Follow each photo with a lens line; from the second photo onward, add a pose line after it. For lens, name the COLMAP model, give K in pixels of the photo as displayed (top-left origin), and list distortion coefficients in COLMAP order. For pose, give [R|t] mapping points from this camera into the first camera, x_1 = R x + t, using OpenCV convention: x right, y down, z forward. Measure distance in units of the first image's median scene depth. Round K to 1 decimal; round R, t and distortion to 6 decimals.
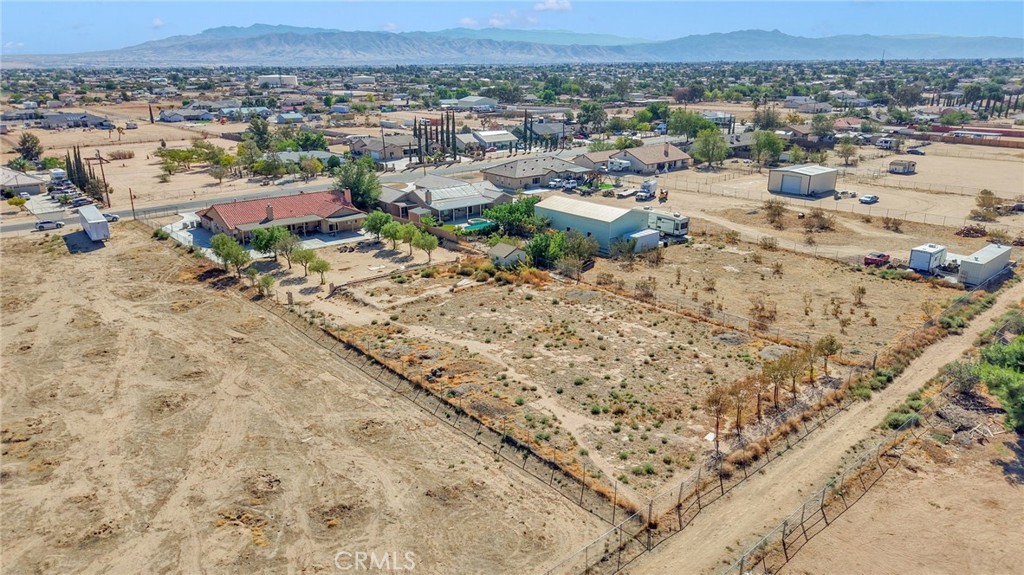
lens RADIAL K [[681.4, 0, 513.8], [0, 681.4, 286.9], [0, 0, 1]] dist [0.031612, -0.039161]
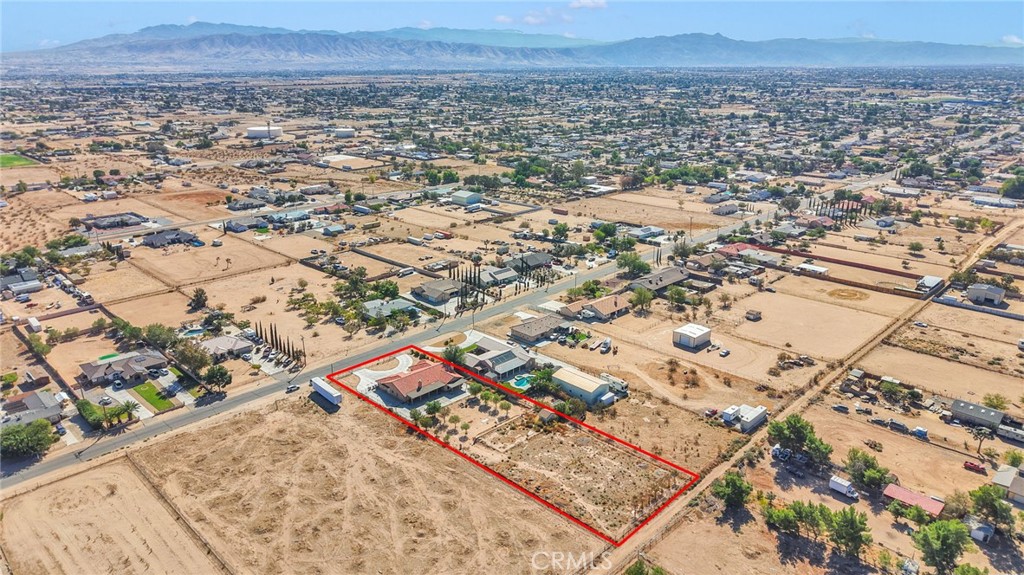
lens RADIAL K [[681.4, 0, 513.8], [0, 681.4, 286.9], [0, 0, 1]] dist [0.031612, -0.039161]
pose [[0.997465, -0.018937, 0.068594, -0.319655], [0.018795, 0.999820, 0.002714, -0.581198], [-0.068633, -0.001418, 0.997641, -1.466911]]
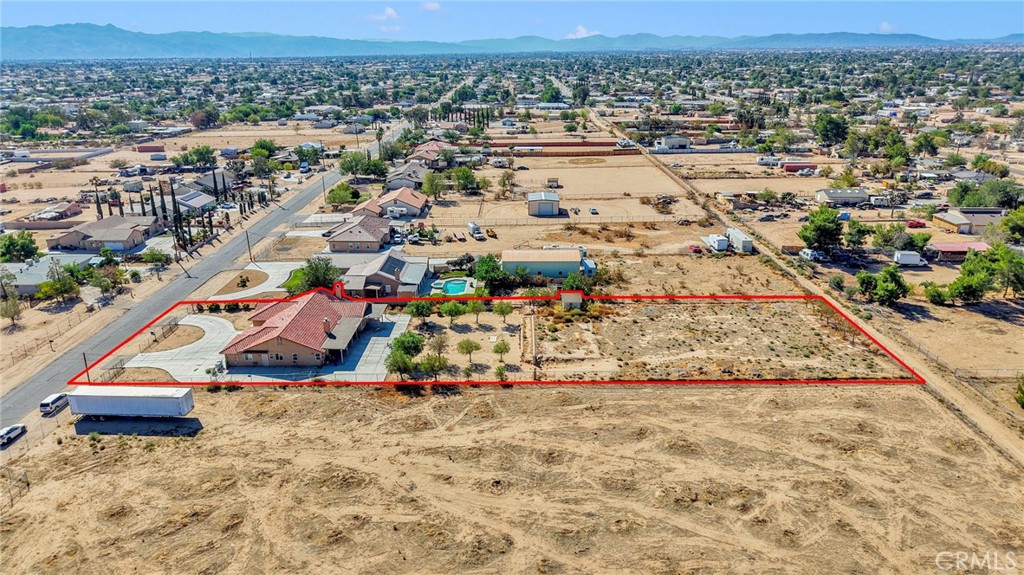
lens RADIAL K [[681.4, 0, 513.8], [0, 681.4, 286.9], [0, 0, 1]] dist [0.031612, -0.039161]
pose [[0.657819, -0.243044, 0.712884, -1.300137], [0.239073, 0.964935, 0.108369, -0.306795], [-0.714225, 0.099144, 0.692858, 0.165713]]
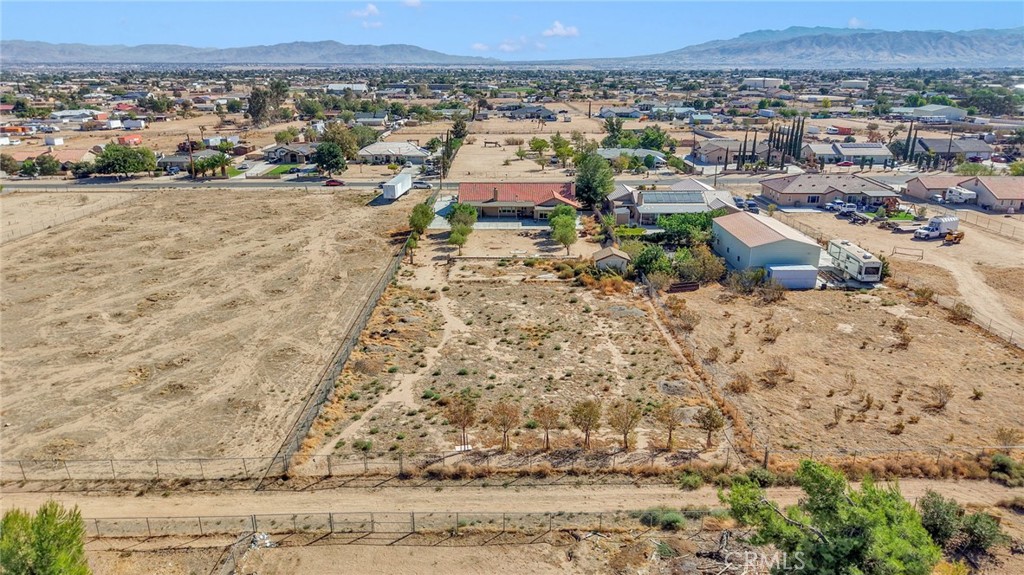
lens RADIAL K [[681.4, 0, 513.8], [0, 681.4, 286.9], [0, 0, 1]] dist [0.031612, -0.039161]
pose [[0.762835, 0.202022, -0.614223, 0.611420], [-0.204385, 0.976570, 0.067365, -0.058056], [0.613440, 0.074150, 0.786252, 0.182057]]
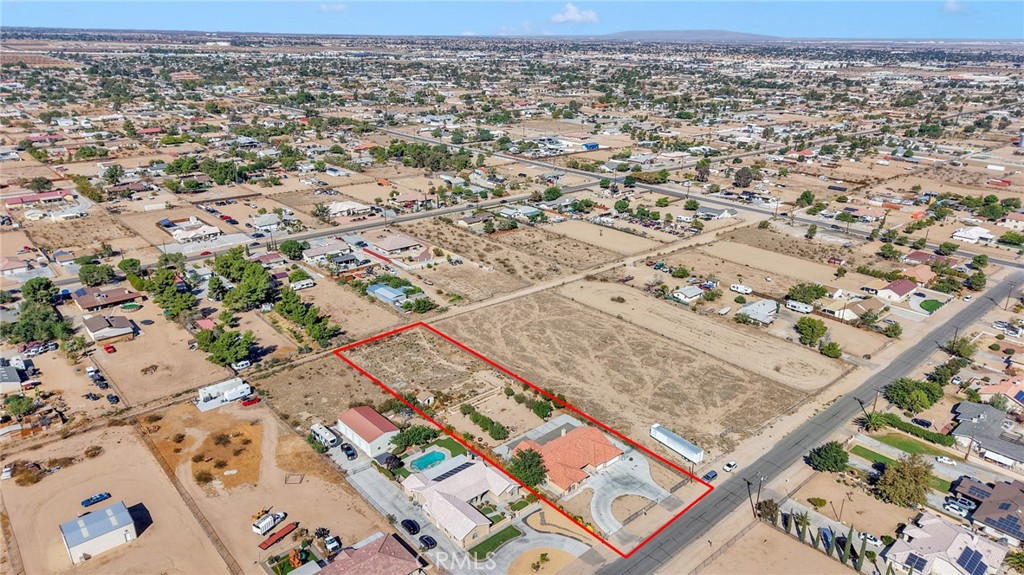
lens RADIAL K [[681.4, 0, 513.8], [0, 681.4, 286.9], [0, 0, 1]] dist [0.031612, -0.039161]
pose [[-0.999785, 0.000026, -0.020726, -0.299177], [-0.012828, 0.784686, 0.619761, -2.054920], [0.016279, 0.619894, -0.784517, 3.075014]]
